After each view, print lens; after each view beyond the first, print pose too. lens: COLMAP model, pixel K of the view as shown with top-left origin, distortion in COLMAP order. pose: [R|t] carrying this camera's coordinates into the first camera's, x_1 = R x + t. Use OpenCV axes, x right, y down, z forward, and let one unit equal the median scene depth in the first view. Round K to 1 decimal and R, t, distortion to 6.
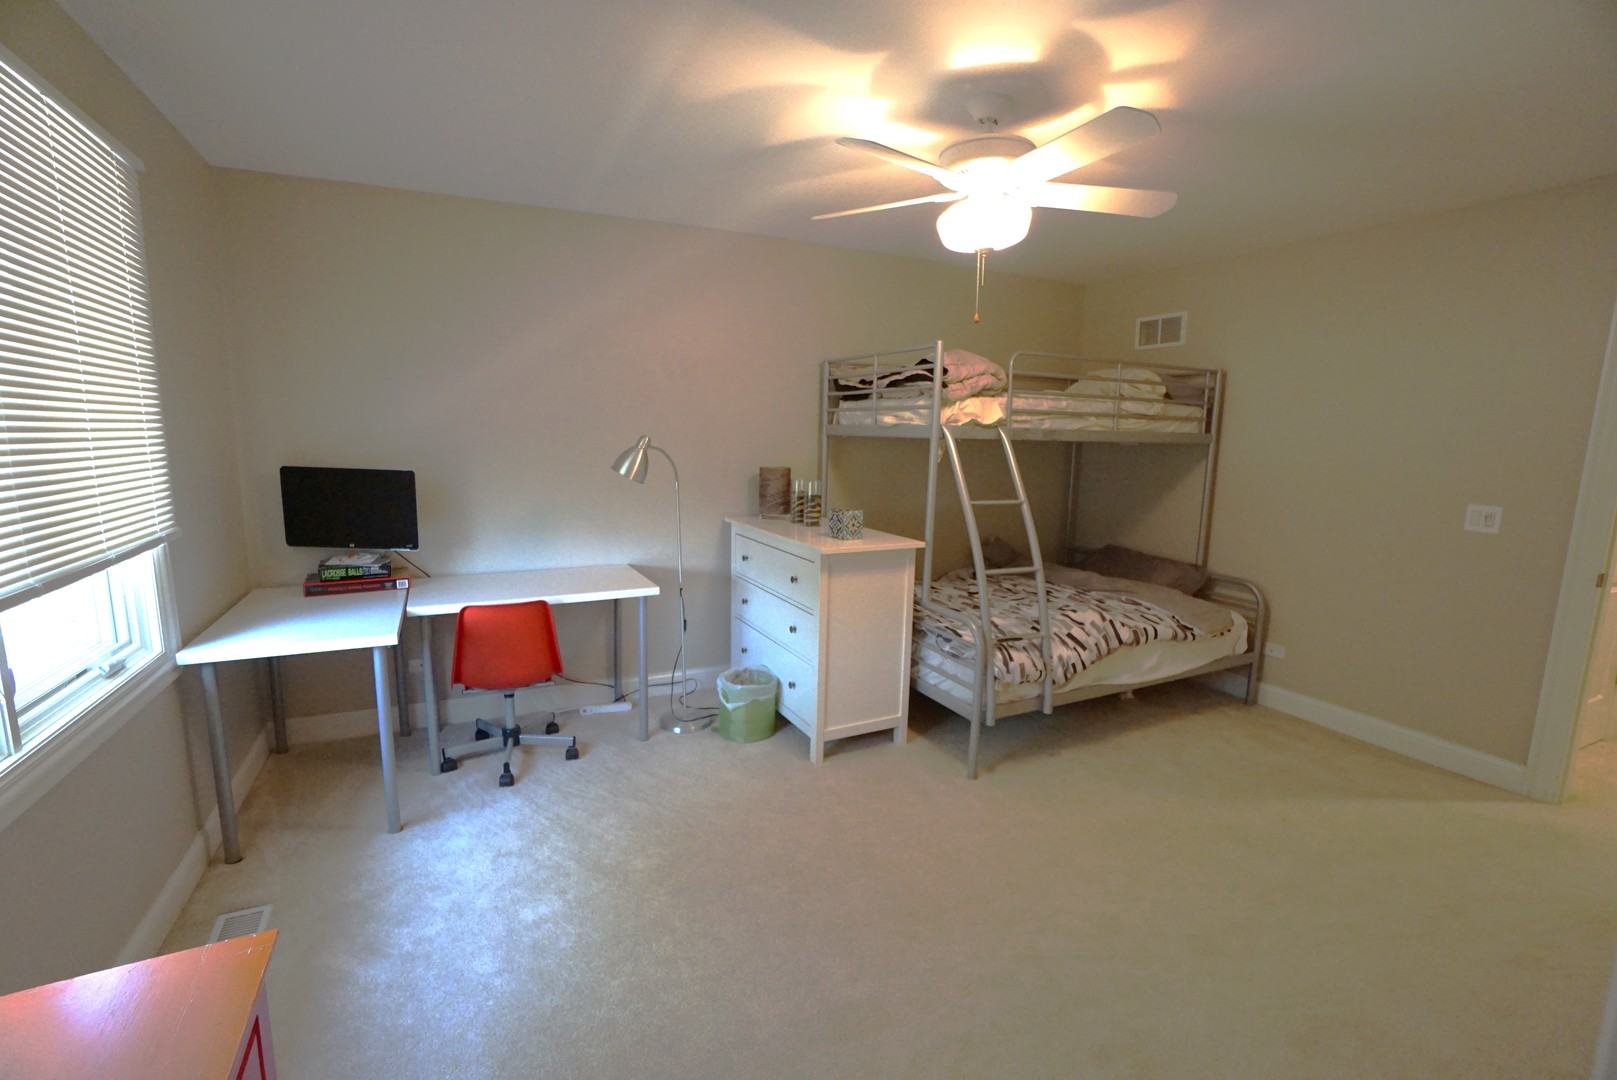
lens RADIAL K [[704.2, 0, 808.0], [0, 704.2, 550.9], [0, 0, 1]] dist [-0.044024, 0.008396]
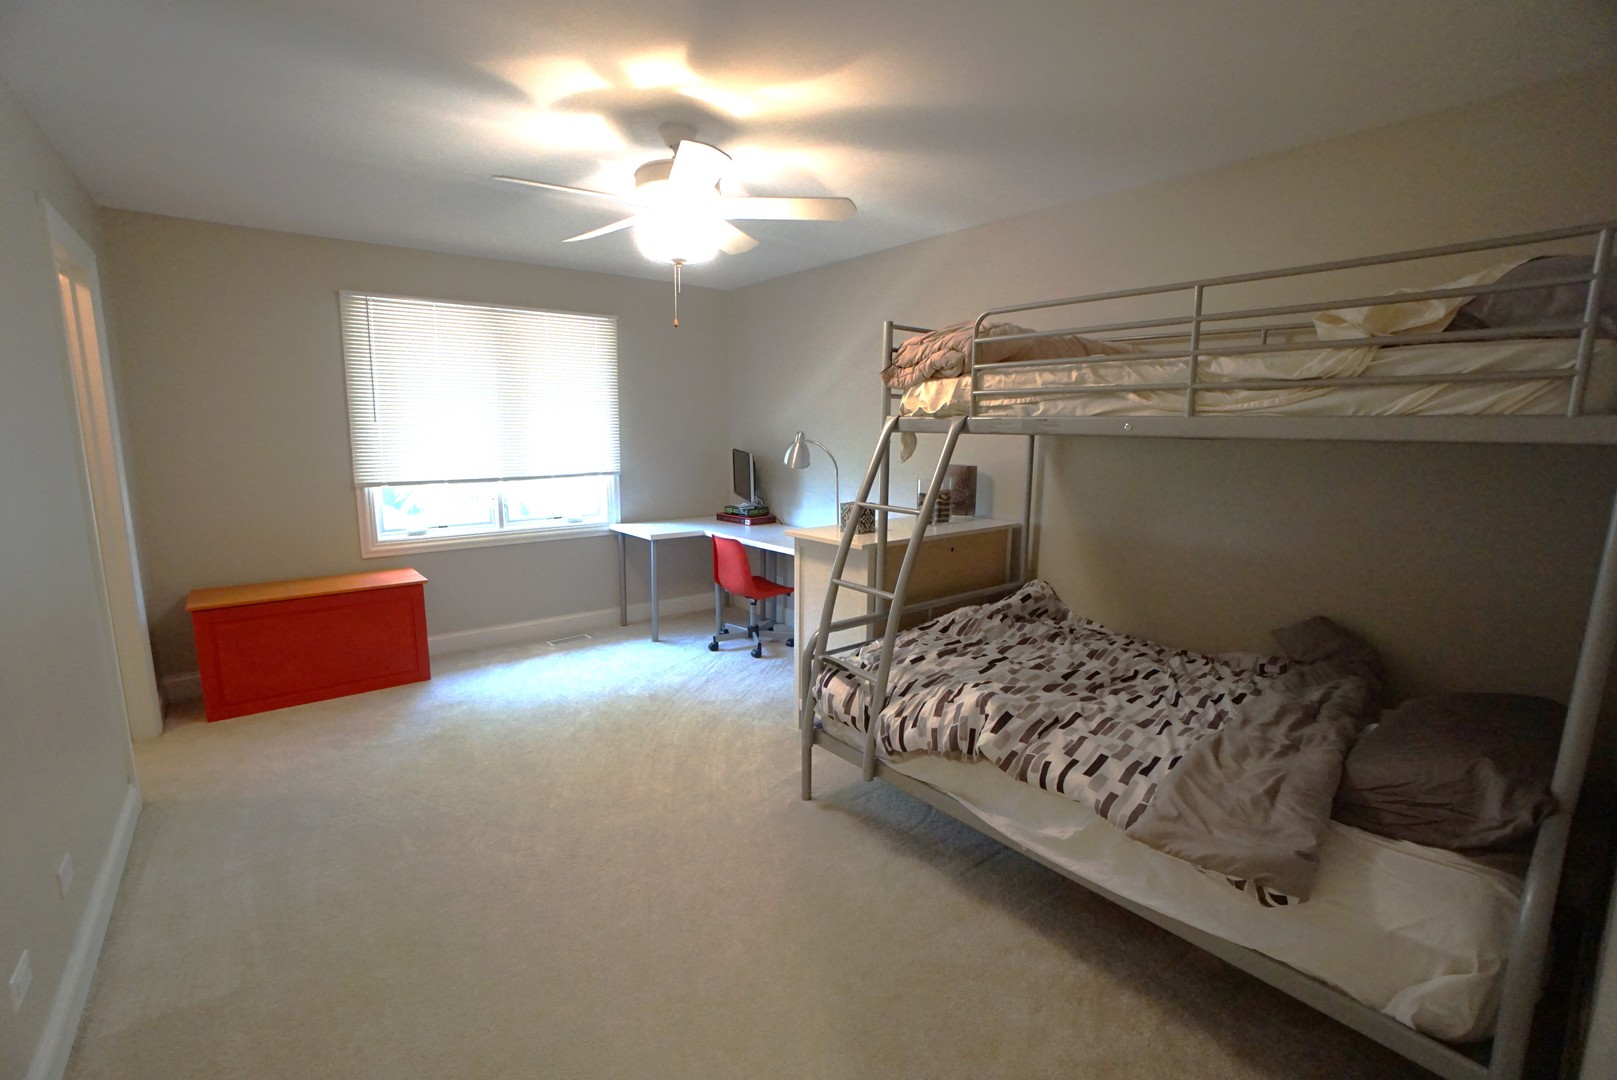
lens RADIAL K [[704.2, 0, 807.5], [0, 704.2, 540.8], [0, 0, 1]] dist [-0.044024, 0.008396]
pose [[0.233420, 0.139369, -0.962337, 1.019689], [-0.158189, 0.981934, 0.103838, -0.100491], [0.959423, 0.127993, 0.251249, 0.688513]]
